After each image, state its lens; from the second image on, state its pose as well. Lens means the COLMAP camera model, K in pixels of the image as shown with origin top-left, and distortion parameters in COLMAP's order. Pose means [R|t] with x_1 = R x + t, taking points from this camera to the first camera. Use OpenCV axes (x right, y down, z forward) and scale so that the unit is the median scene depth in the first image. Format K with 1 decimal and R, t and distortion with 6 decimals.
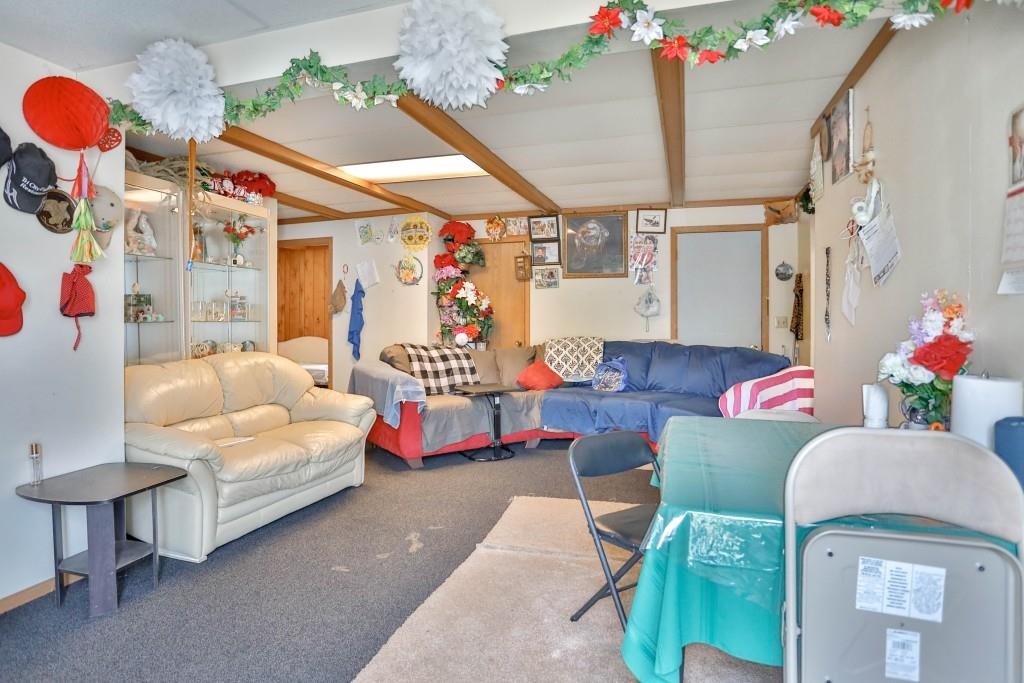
lens RADIAL K [[553.8, 0, 537.8], [0, 553.8, 328.7], [0, 0, 1]] dist [-0.062729, 0.000181]
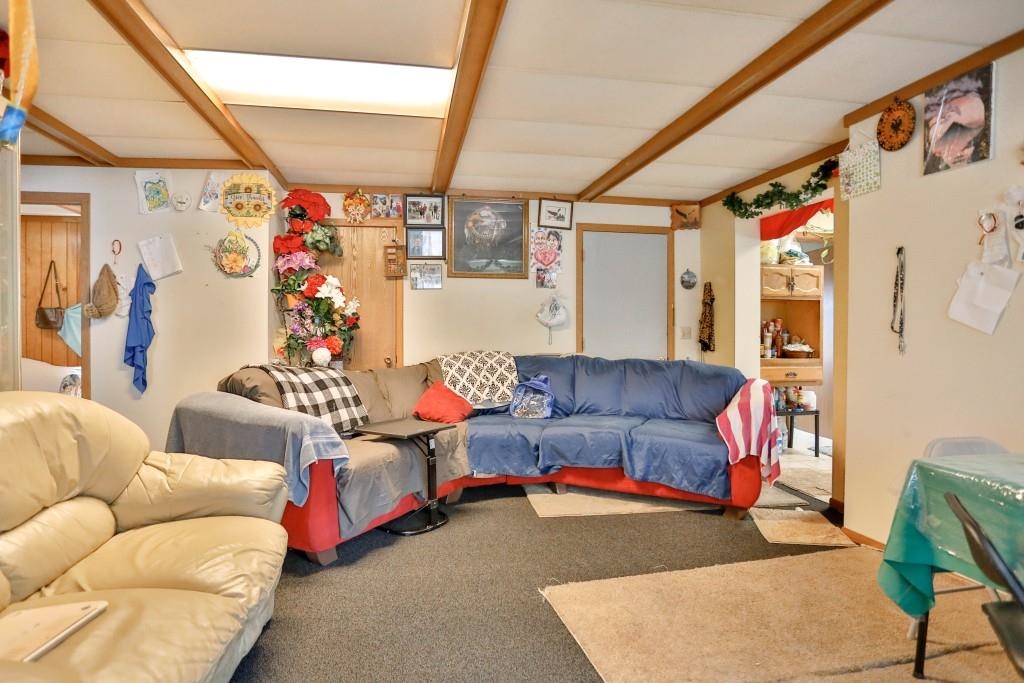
lens RADIAL K [[558.5, 0, 530.0], [0, 558.5, 345.0], [0, 0, 1]] dist [-0.064123, 0.027882]
pose [[0.895400, -0.007813, 0.445195, -0.213832], [0.004884, 0.999958, 0.007727, 0.000198], [-0.445236, -0.004745, 0.895401, 0.246810]]
